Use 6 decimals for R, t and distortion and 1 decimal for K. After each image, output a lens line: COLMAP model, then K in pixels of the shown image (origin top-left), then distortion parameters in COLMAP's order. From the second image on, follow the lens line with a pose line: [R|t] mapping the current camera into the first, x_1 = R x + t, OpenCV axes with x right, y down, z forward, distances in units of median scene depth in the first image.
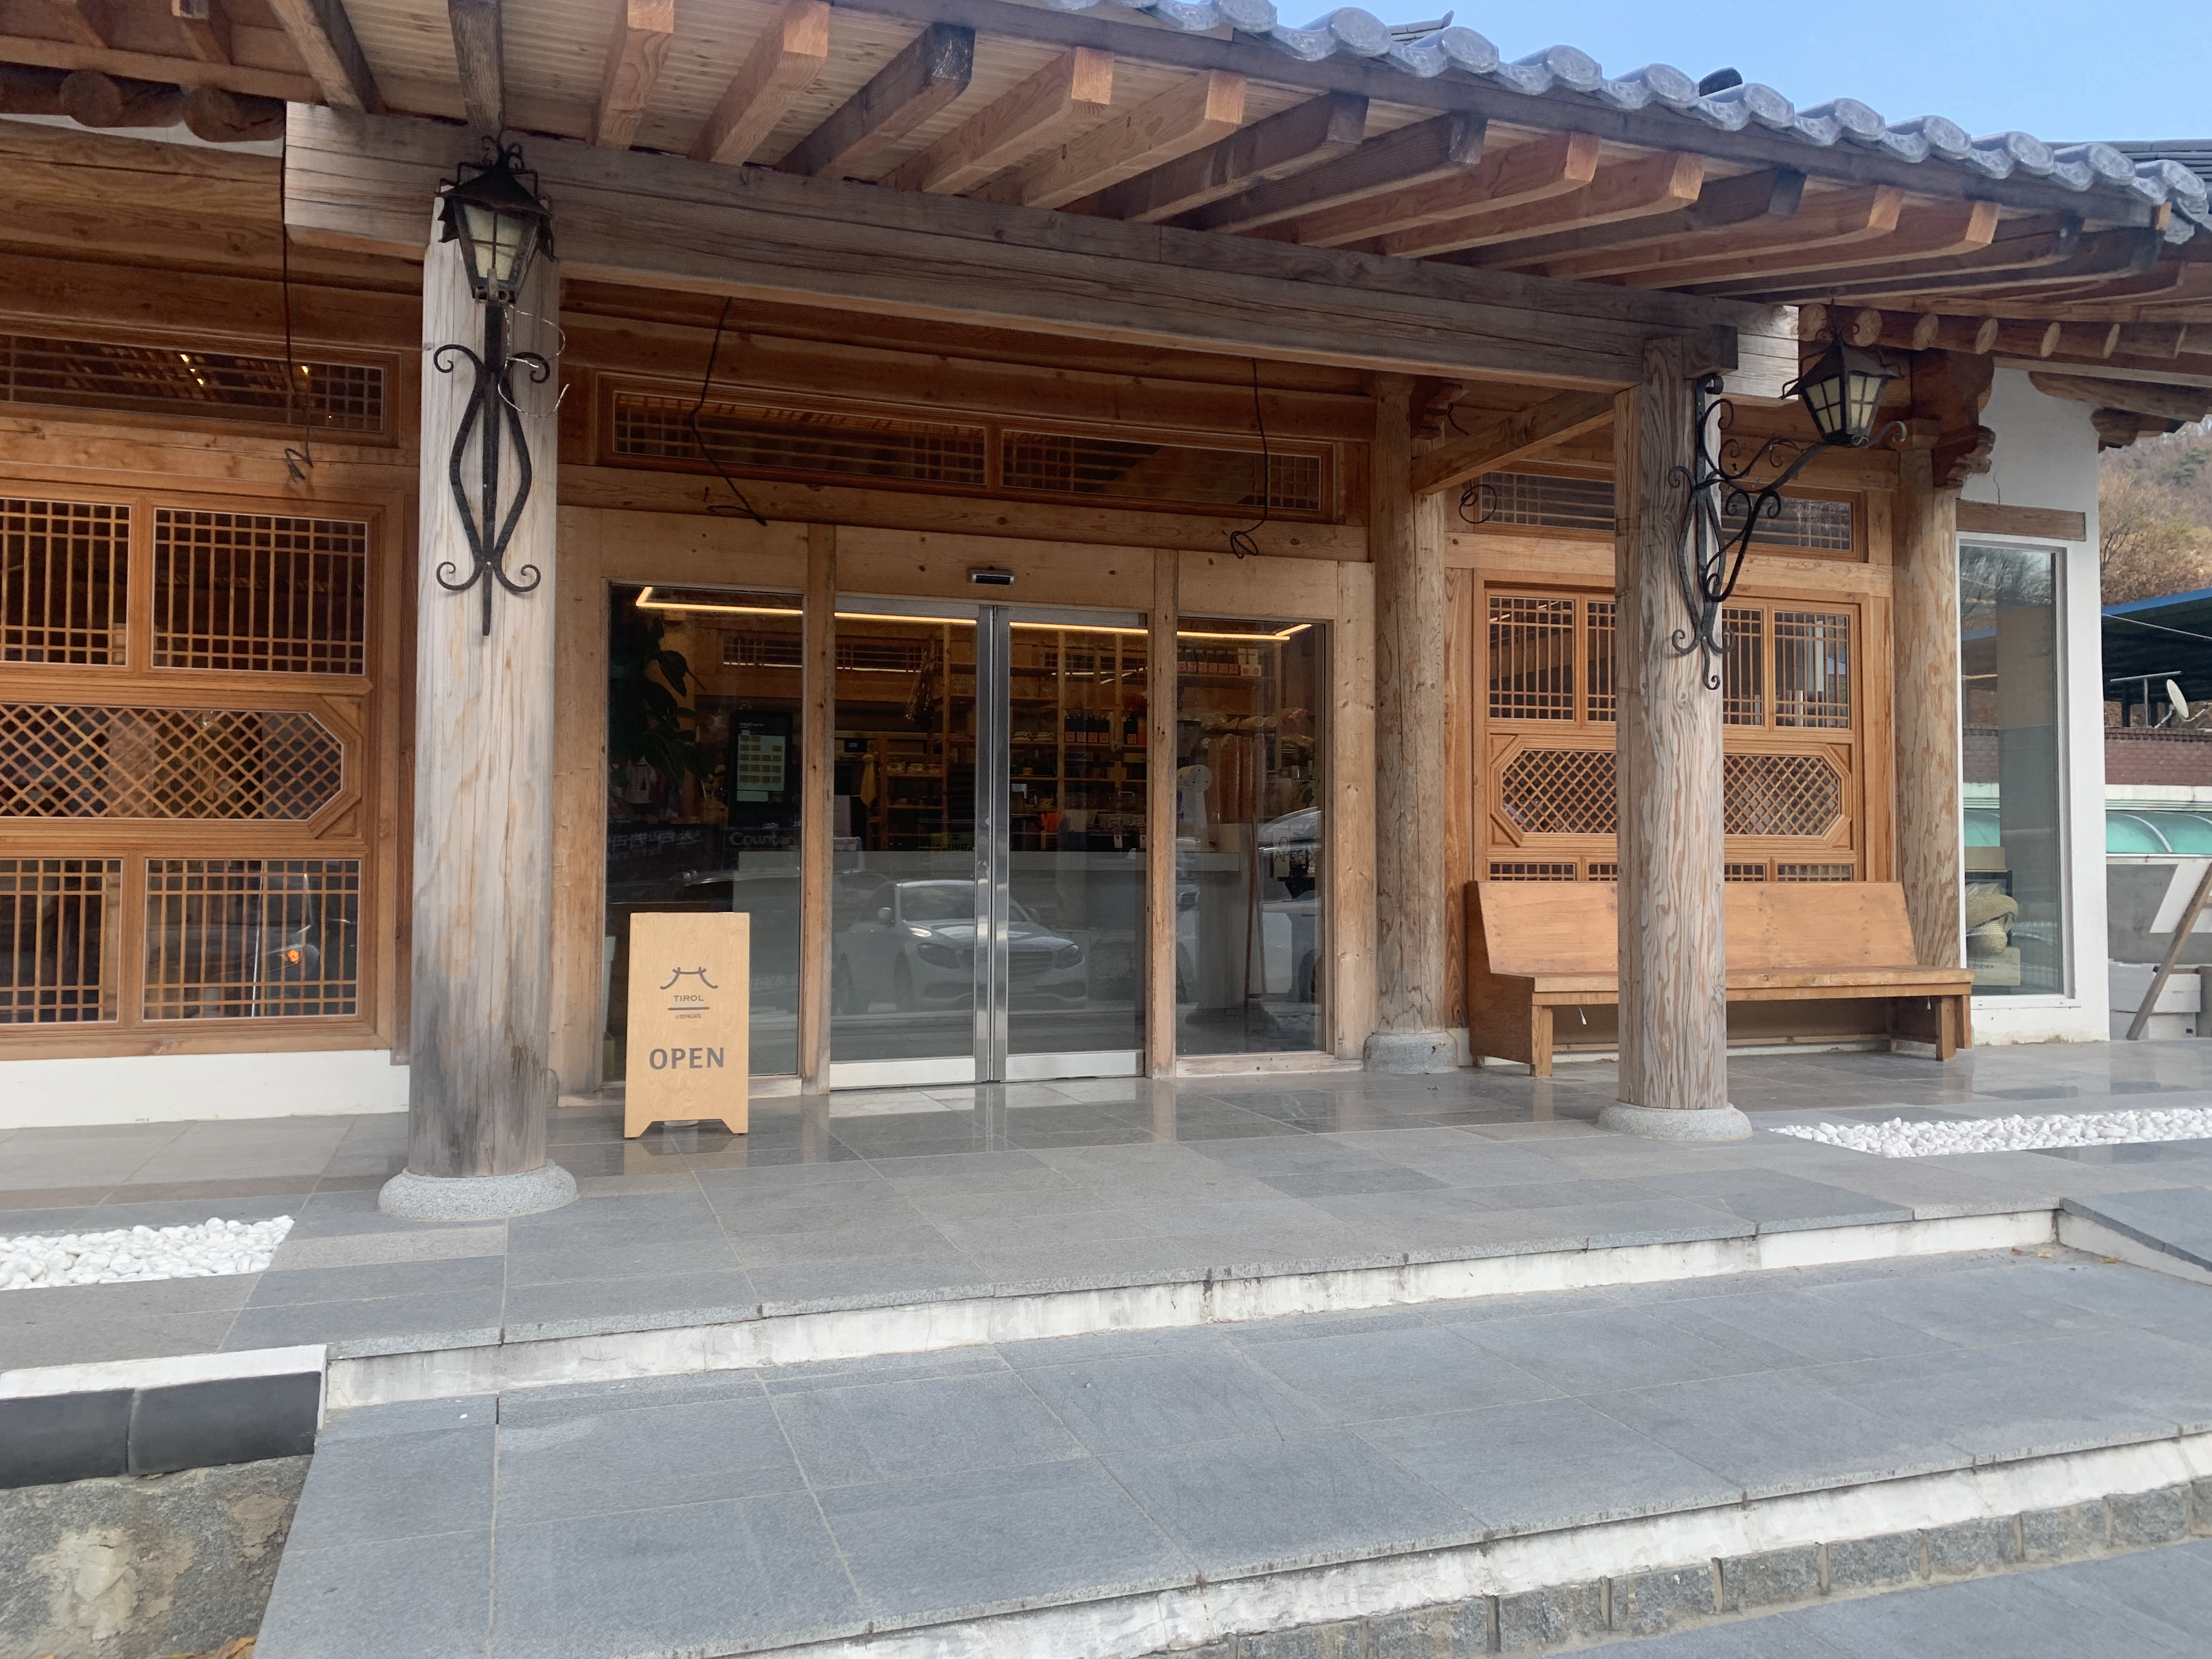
lens RADIAL K [[1673.7, 0, 1108.7], [0, 1673.7, 748.7], [0, 0, 1]] dist [0.039055, -0.001737]
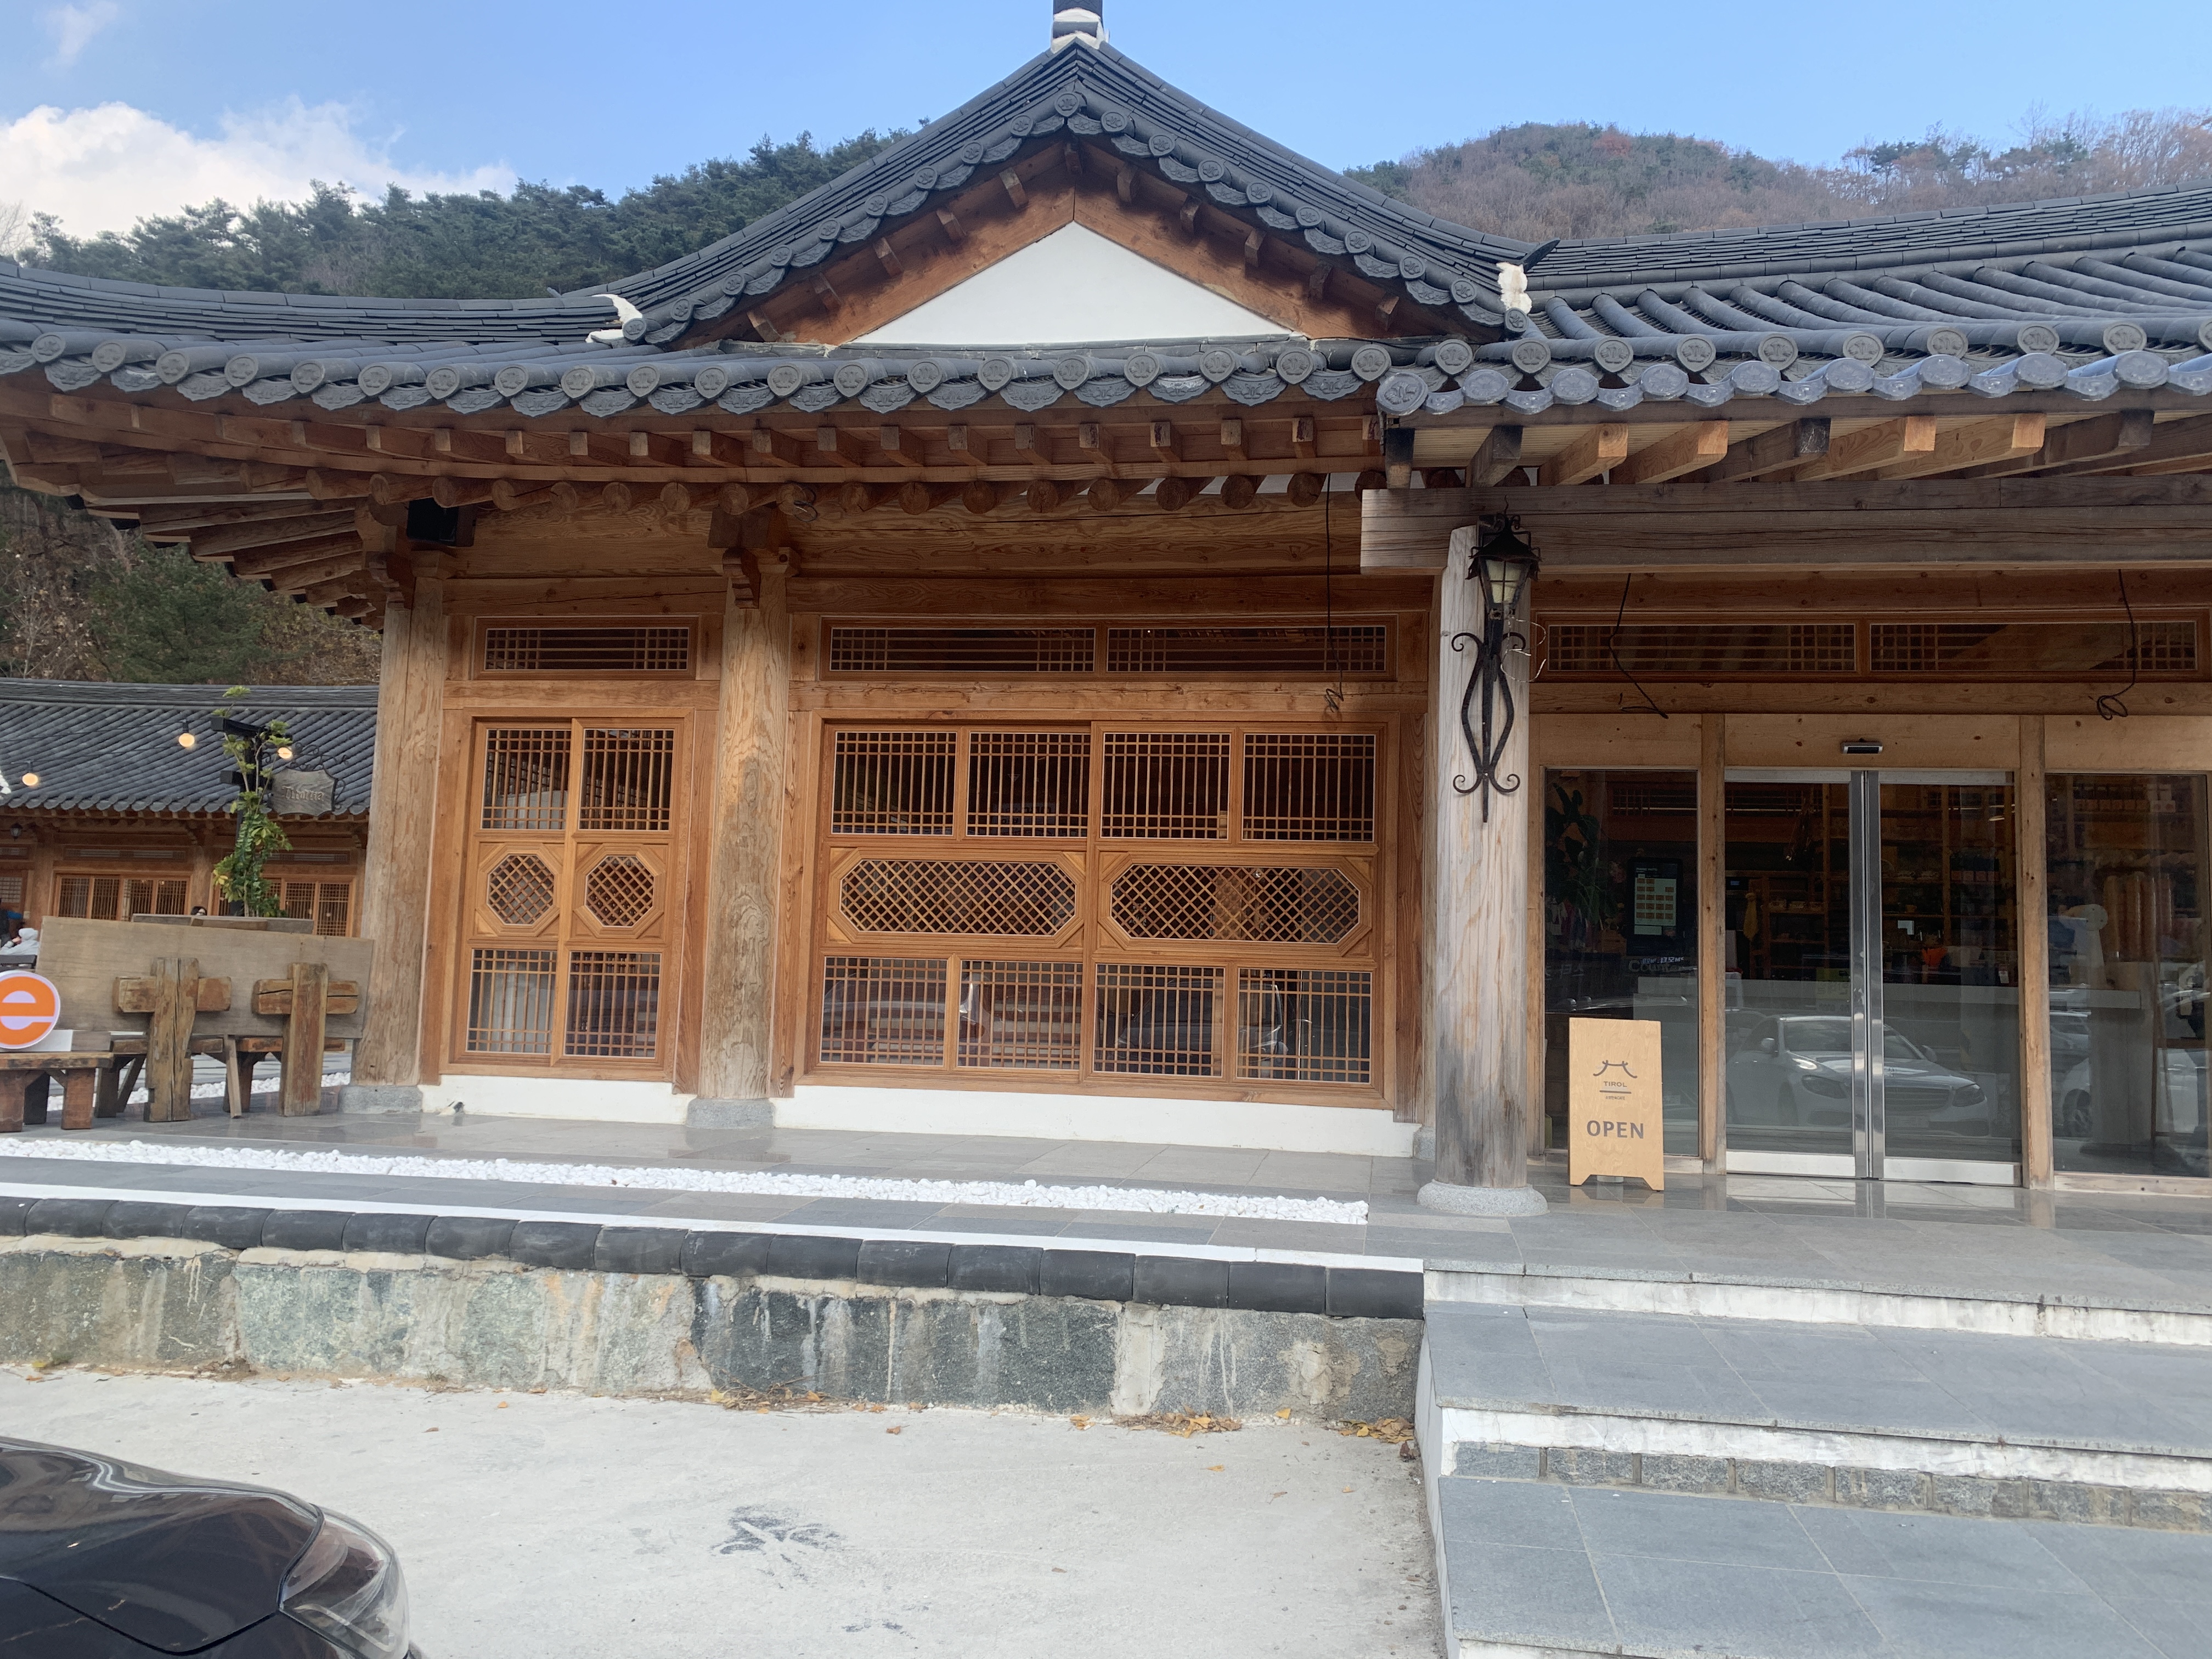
lens RADIAL K [[1691.7, 0, 1114.8], [0, 1691.7, 824.9], [0, 0, 1]] dist [0.039158, -0.044982]
pose [[0.879297, -0.019600, -0.475870, 0.043464], [0.004701, 0.999461, -0.032478, -0.013268], [0.476250, 0.026321, 0.878916, -0.360916]]
